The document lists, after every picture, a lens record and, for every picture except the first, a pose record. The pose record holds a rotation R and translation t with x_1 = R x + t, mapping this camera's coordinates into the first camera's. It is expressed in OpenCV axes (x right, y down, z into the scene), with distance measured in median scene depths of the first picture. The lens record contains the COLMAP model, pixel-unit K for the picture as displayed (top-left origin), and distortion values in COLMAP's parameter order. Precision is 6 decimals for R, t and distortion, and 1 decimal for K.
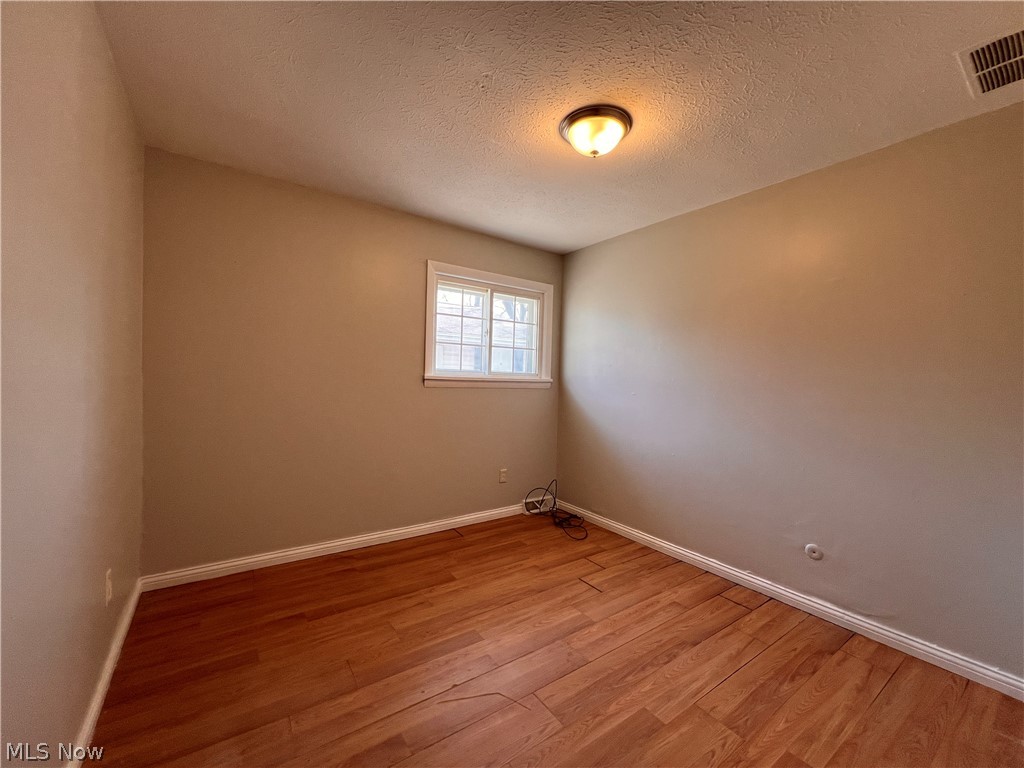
lens RADIAL K [[414.0, 0, 518.3], [0, 414.0, 385.2], [0, 0, 1]] dist [0.012236, -0.000438]
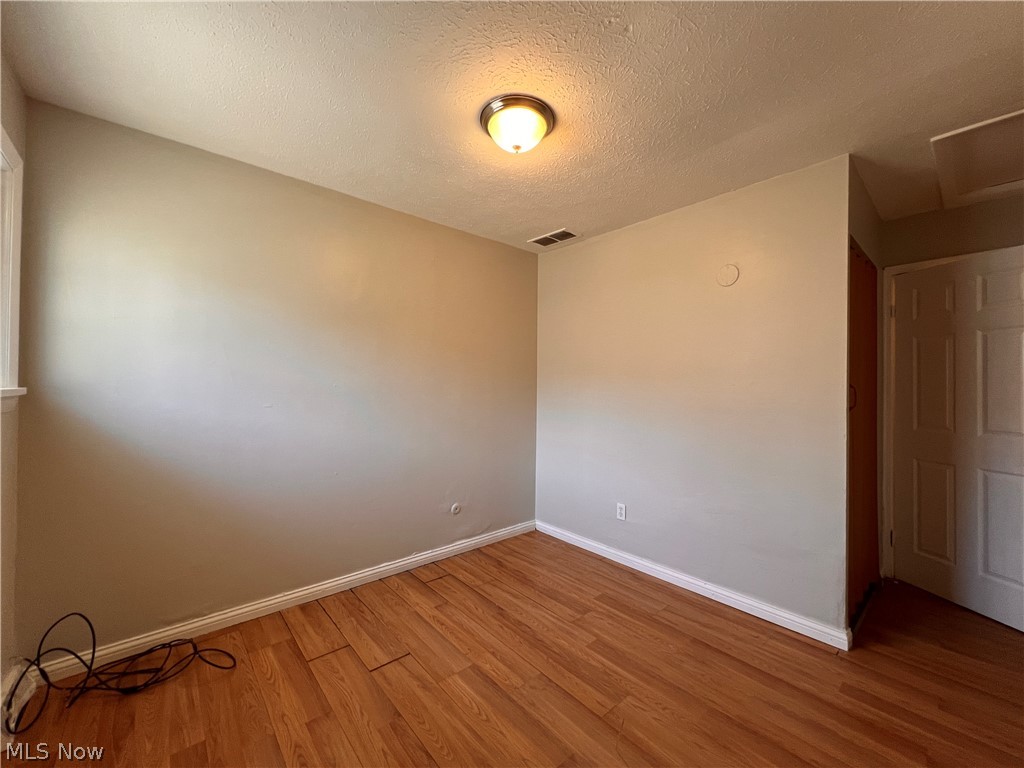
lens RADIAL K [[407.0, 0, 522.7], [0, 407.0, 365.4], [0, 0, 1]] dist [-0.003856, 0.000447]
pose [[-0.082677, 0.016171, 0.996445, -0.564122], [0.017584, 0.999736, -0.014765, -0.034567], [-0.996421, 0.016301, -0.082940, 0.790809]]
